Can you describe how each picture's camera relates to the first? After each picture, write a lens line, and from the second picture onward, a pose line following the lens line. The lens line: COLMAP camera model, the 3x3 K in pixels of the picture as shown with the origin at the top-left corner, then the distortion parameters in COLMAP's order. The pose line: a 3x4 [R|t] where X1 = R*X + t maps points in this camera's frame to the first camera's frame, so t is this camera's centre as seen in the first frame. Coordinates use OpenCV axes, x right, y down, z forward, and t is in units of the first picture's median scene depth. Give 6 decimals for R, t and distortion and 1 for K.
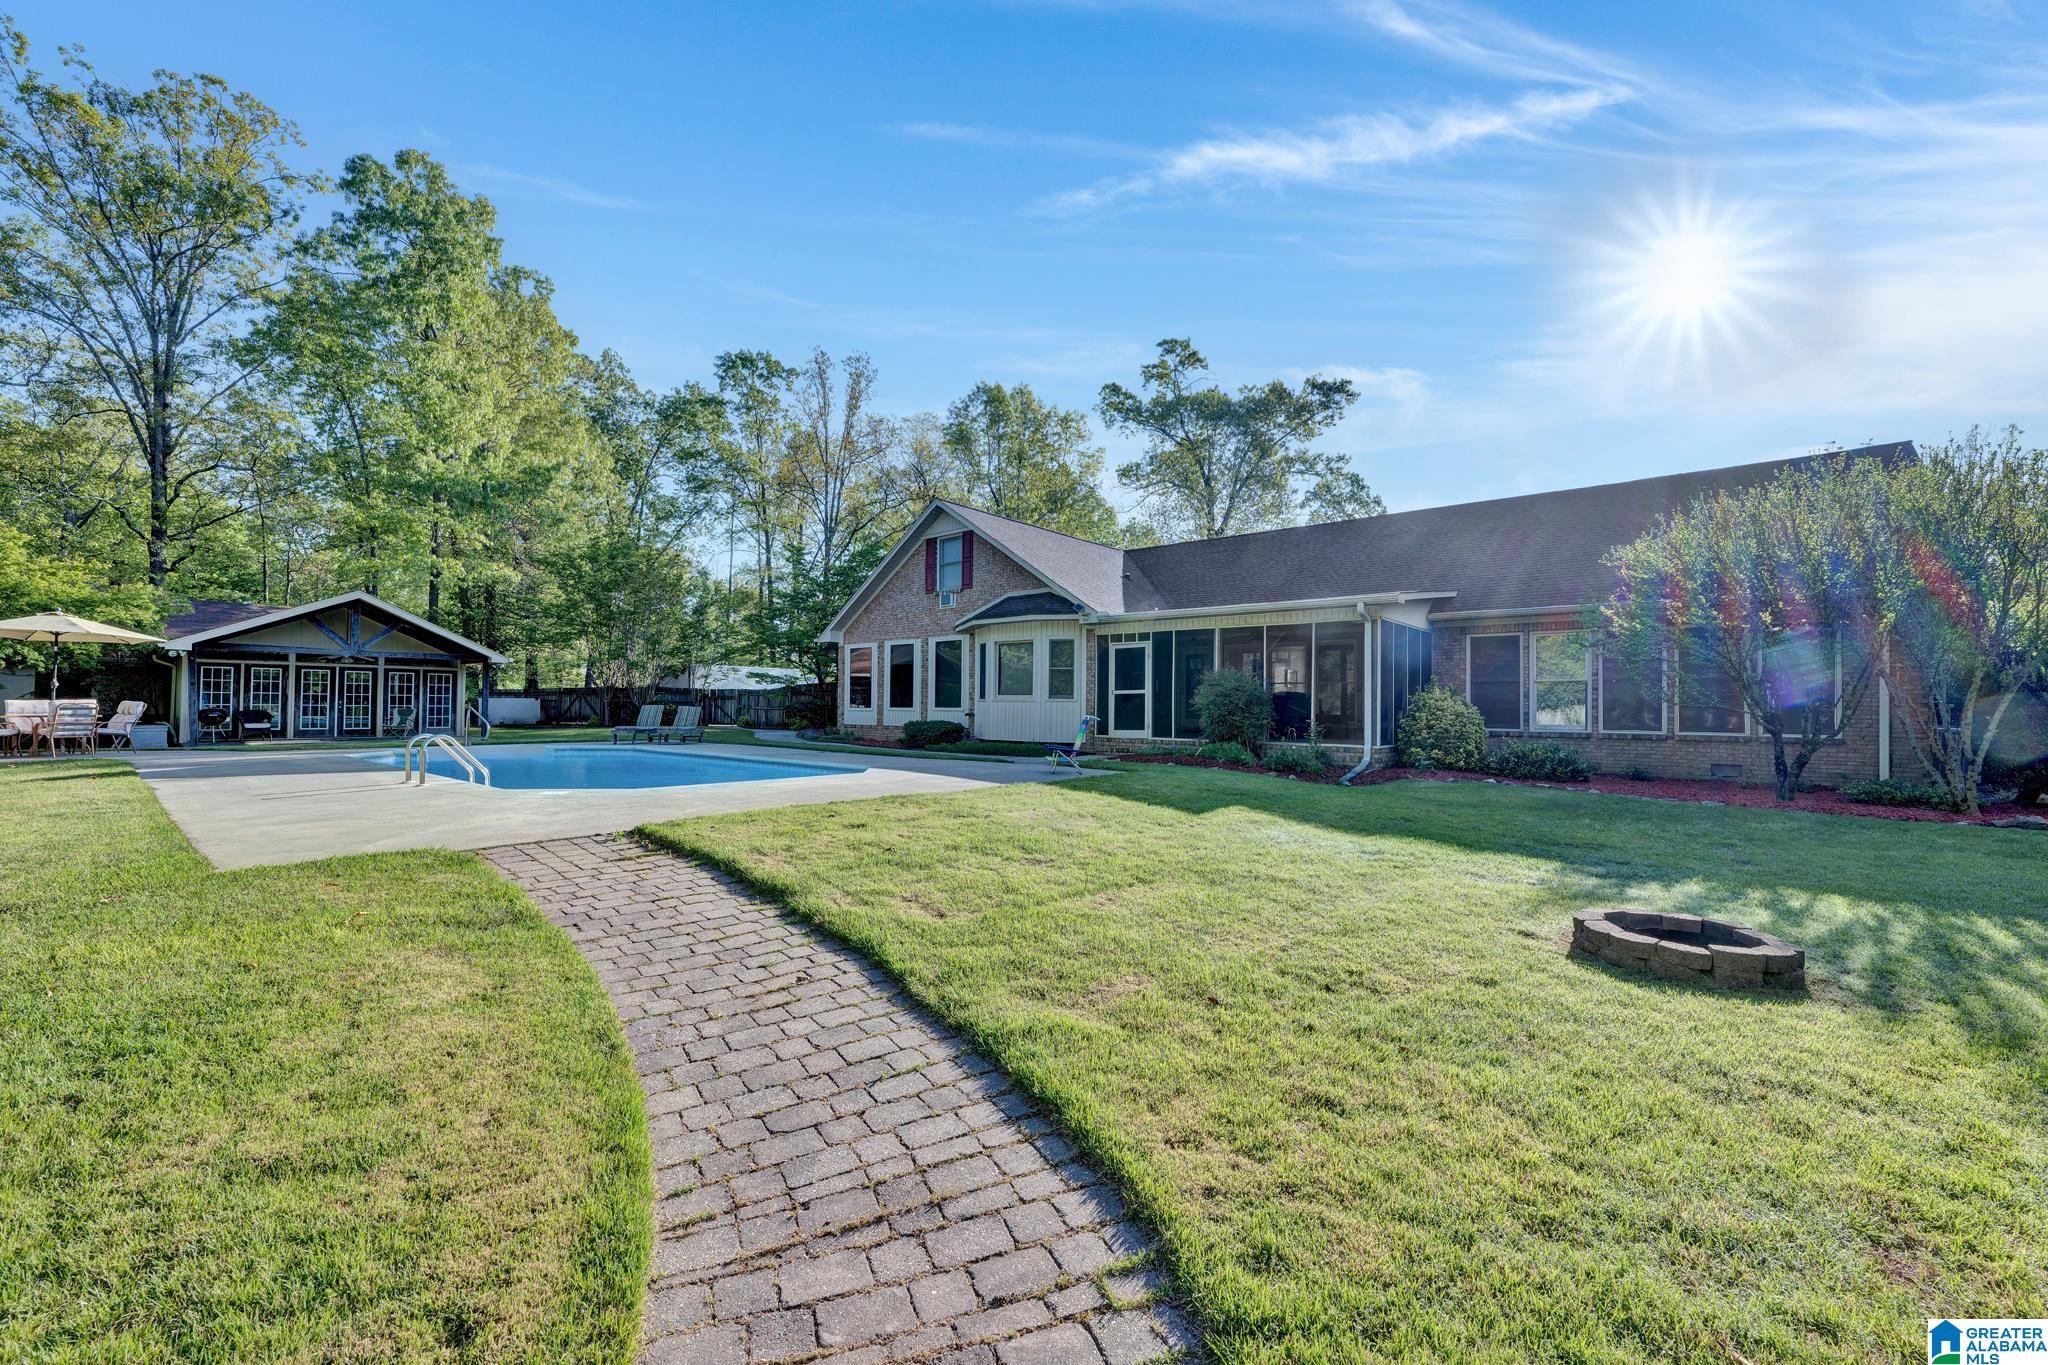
lens RADIAL K [[810.7, 0, 1019.6], [0, 810.7, 689.6], [0, 0, 1]] dist [0.001103, 0.000079]
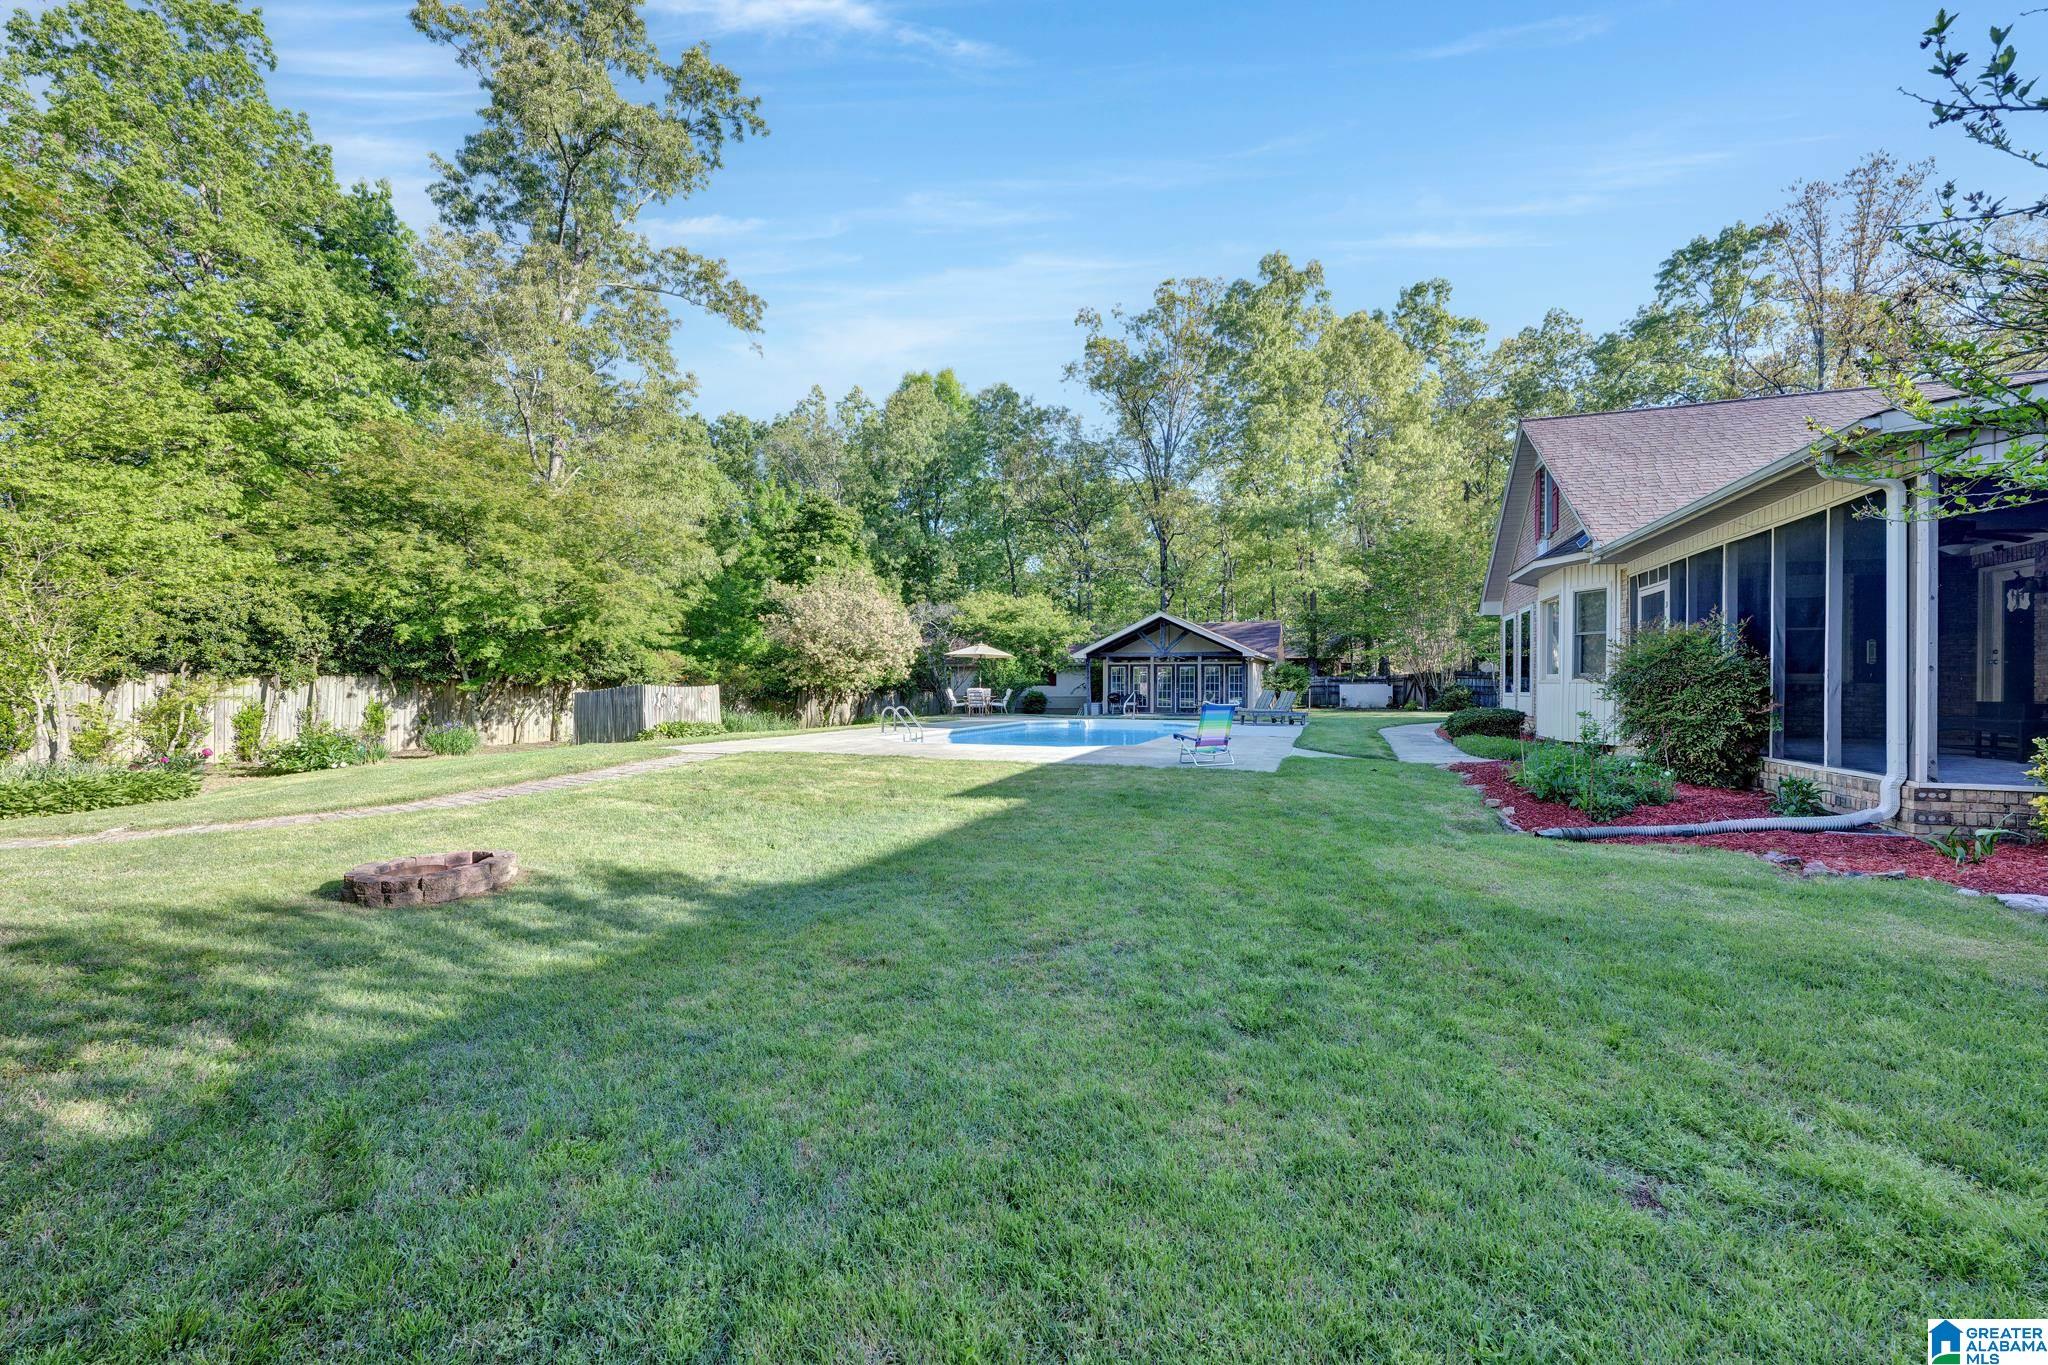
lens RADIAL K [[810.7, 0, 1020.6], [0, 810.7, 687.3], [0, 0, 1]] dist [0.001103, 0.000079]
pose [[0.338089, -0.007608, -0.941083, 0.410462], [0.021105, 0.999777, -0.000500, 0.007607], [0.940877, -0.019693, 0.338174, 0.249766]]
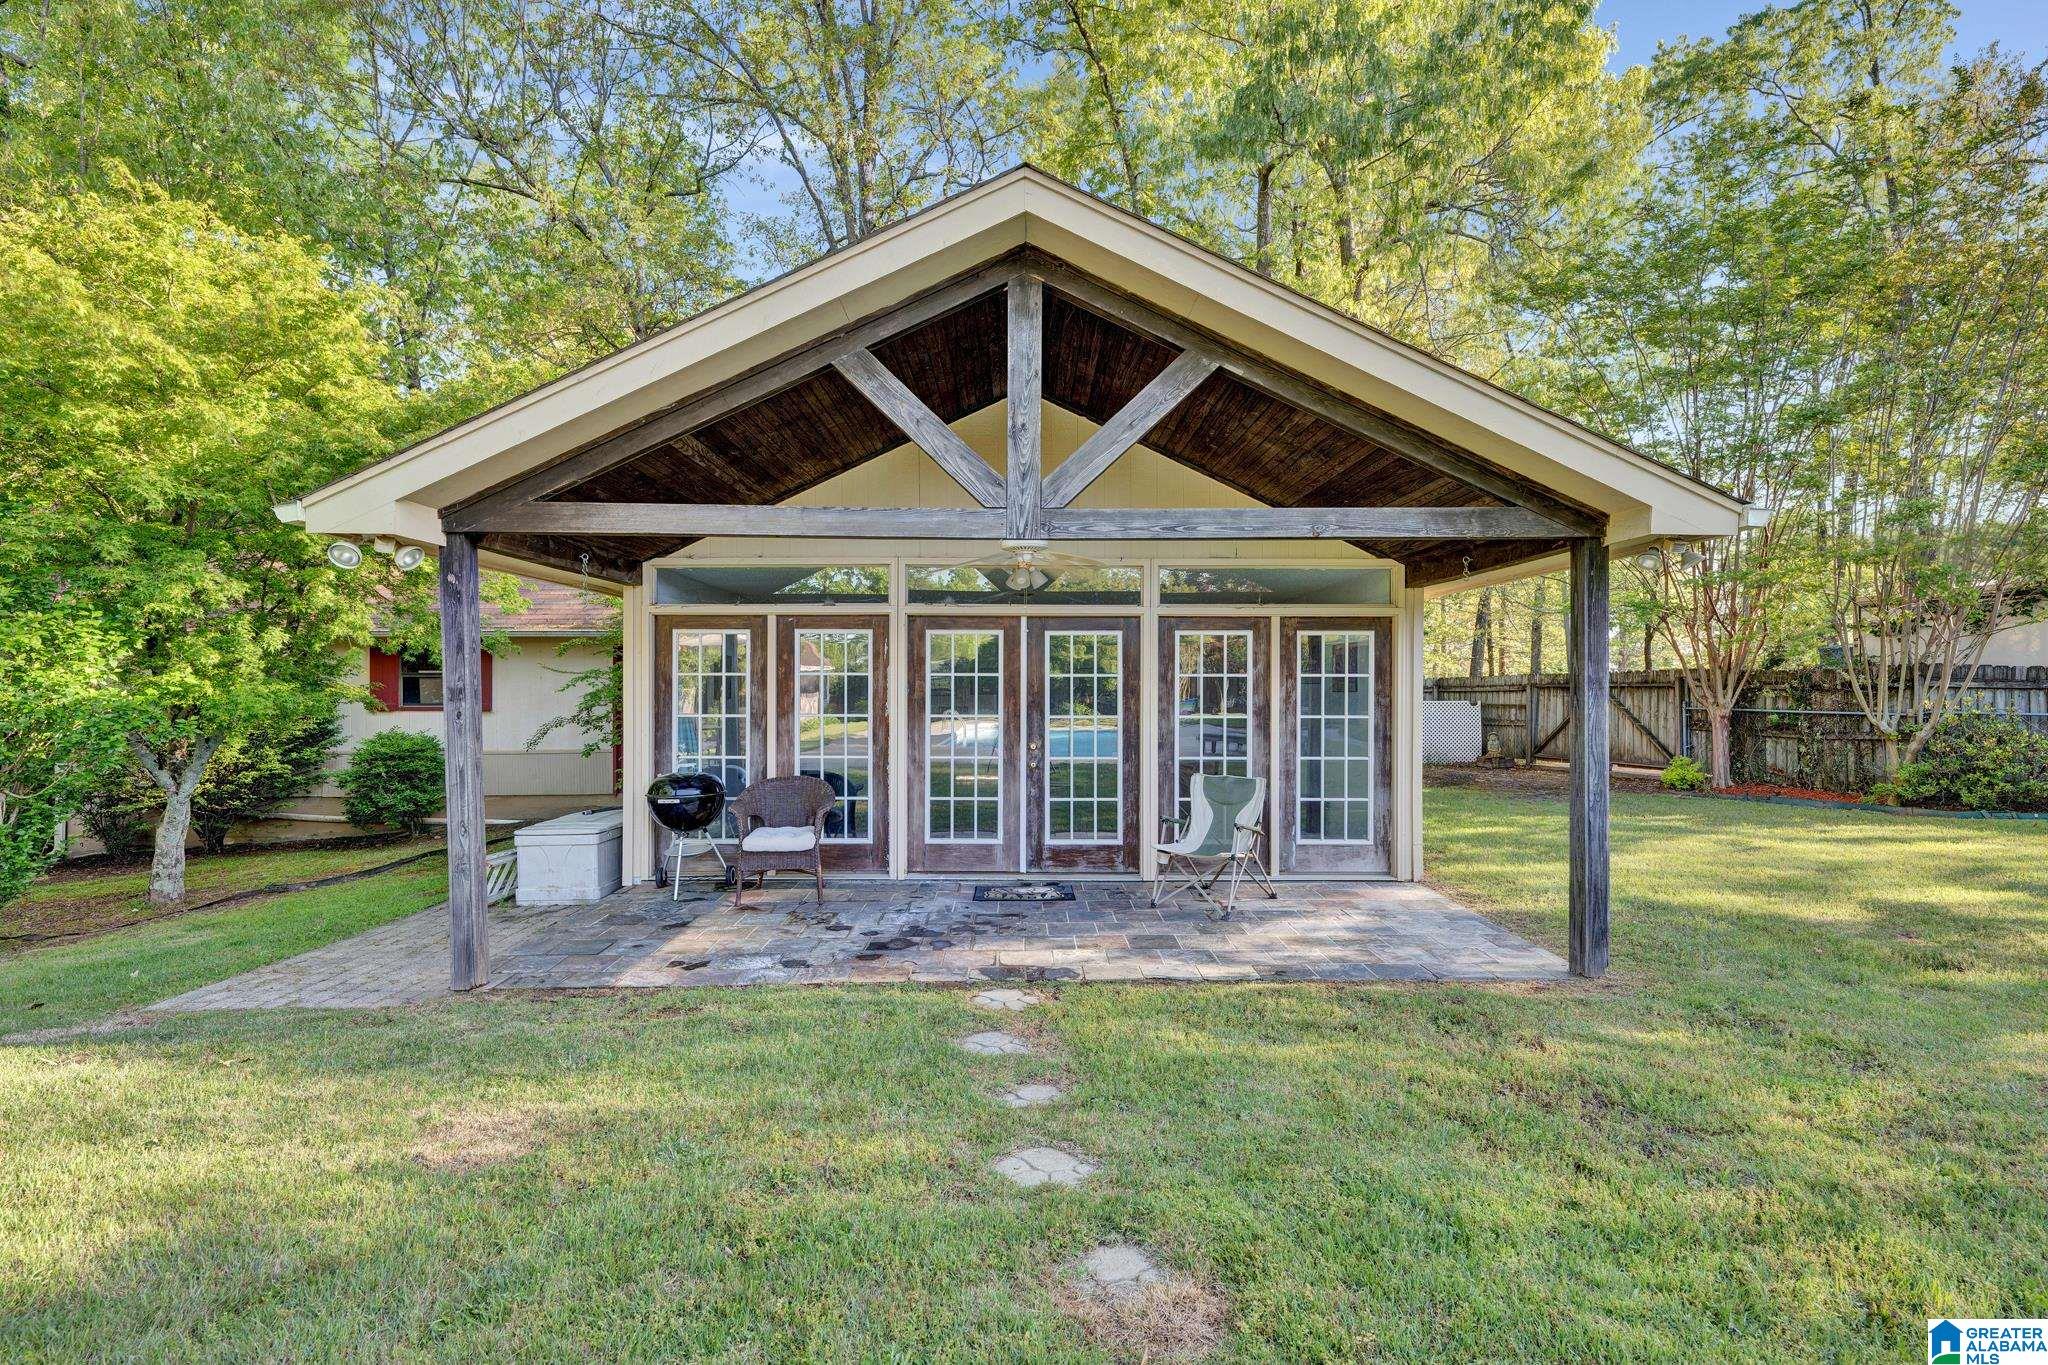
lens RADIAL K [[972.7, 0, 1021.0], [0, 972.7, 682.8], [0, 0, 1]] dist [-0.000184, -0.000340]
pose [[0.678838, -0.010192, -0.734217, -0.588520], [0.019155, 0.999809, 0.003832, -0.006995], [0.734038, -0.016666, 0.678904, 0.760916]]
